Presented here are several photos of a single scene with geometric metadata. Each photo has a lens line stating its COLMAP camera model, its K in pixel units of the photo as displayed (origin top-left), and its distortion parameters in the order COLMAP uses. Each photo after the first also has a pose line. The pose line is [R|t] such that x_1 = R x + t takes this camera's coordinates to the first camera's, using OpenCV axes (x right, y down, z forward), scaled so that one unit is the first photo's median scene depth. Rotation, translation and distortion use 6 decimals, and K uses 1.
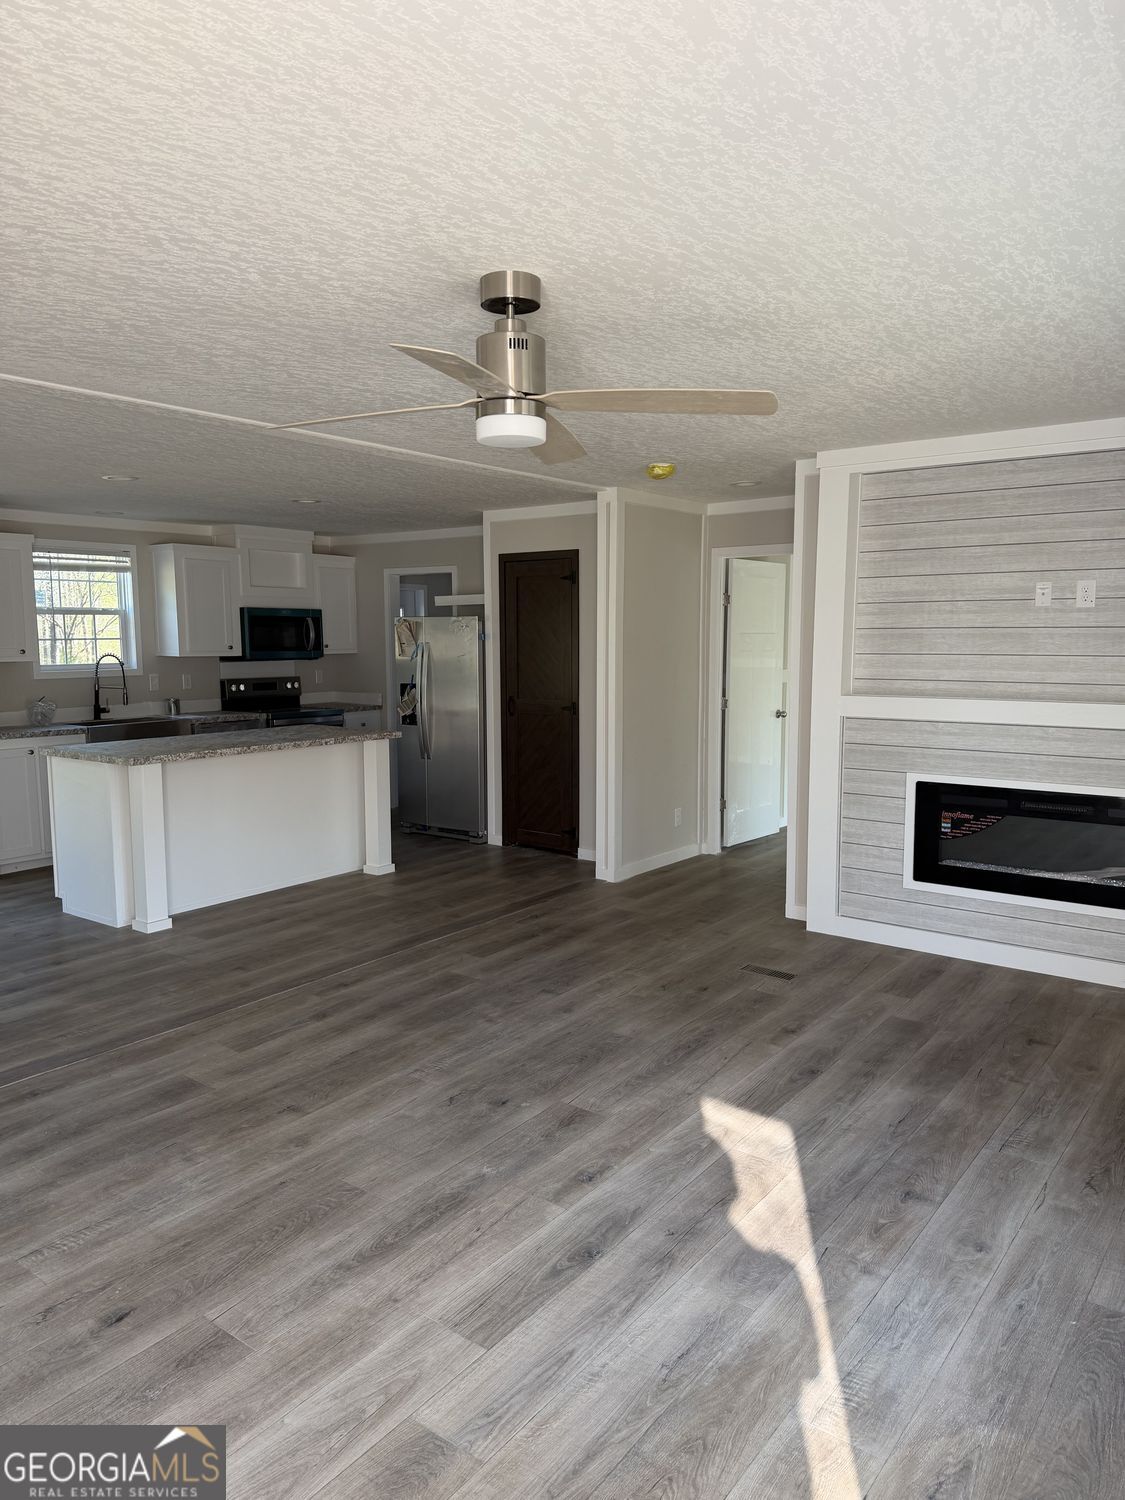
lens RADIAL K [[1034.5, 0, 565.4], [0, 1034.5, 748.0], [0, 0, 1]] dist [0.067441, -0.095502]
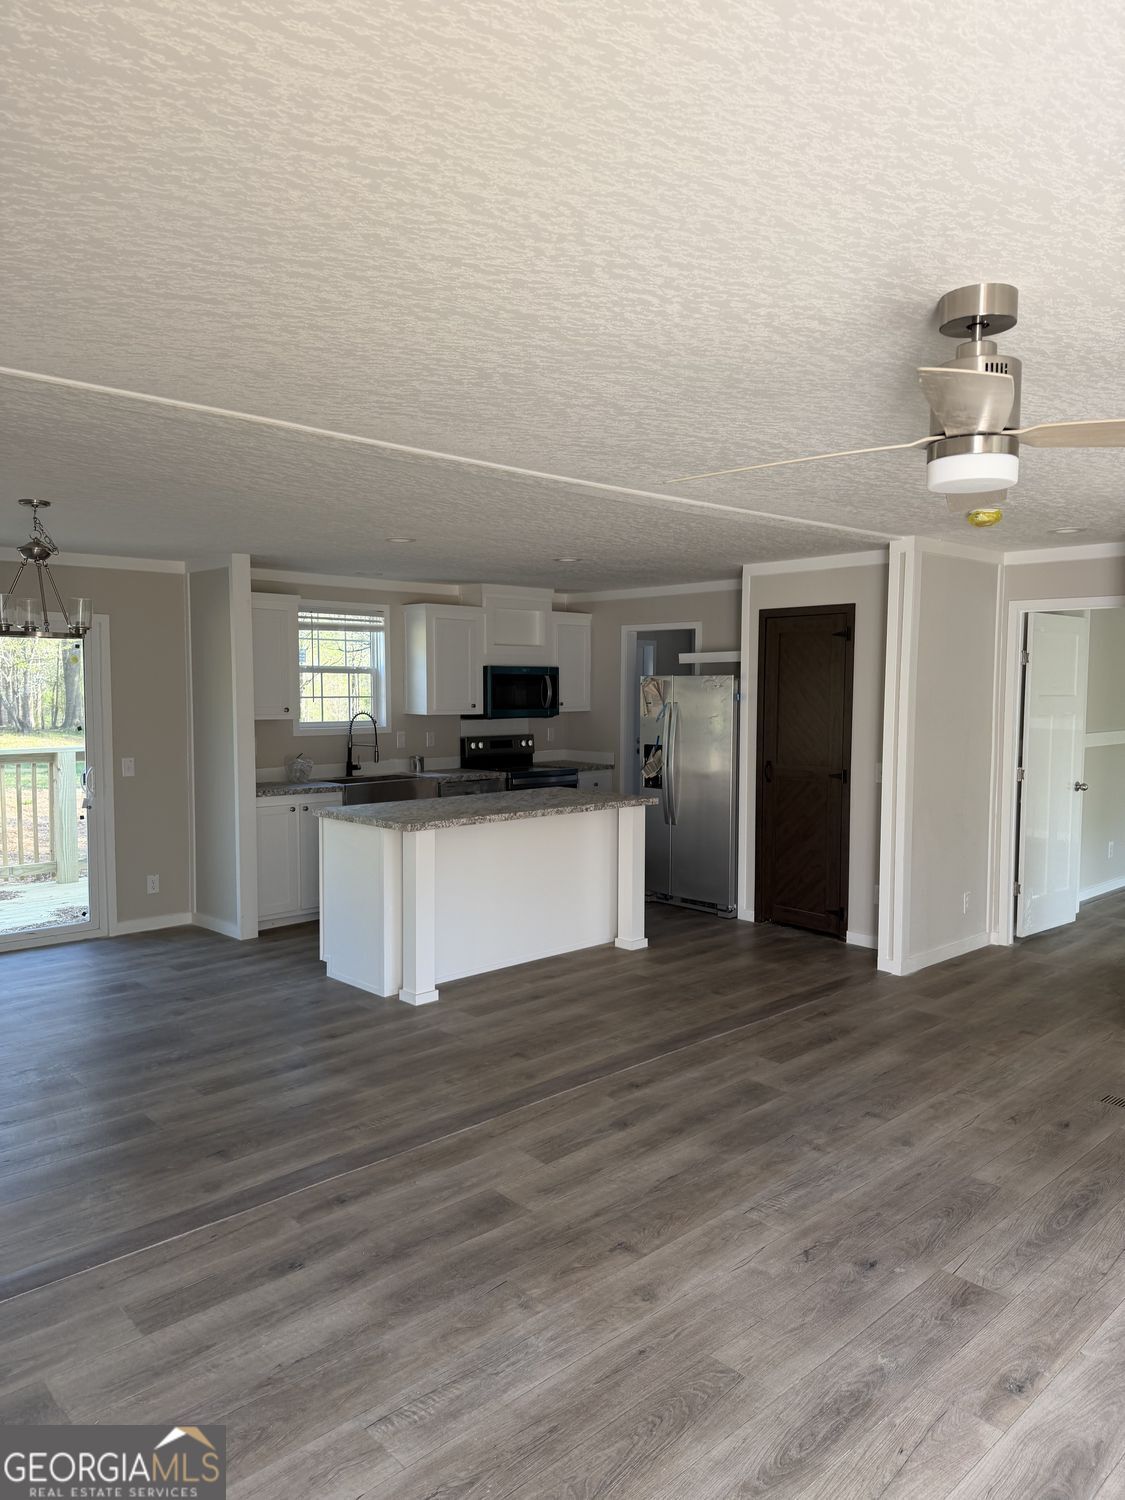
lens RADIAL K [[1034.5, 0, 565.4], [0, 1034.5, 748.0], [0, 0, 1]] dist [0.067441, -0.095502]
pose [[0.986103, 0.019008, -0.165043, -0.127631], [-0.027014, 0.998557, -0.046402, -0.022398], [0.163923, 0.050216, 0.985194, 0.079021]]
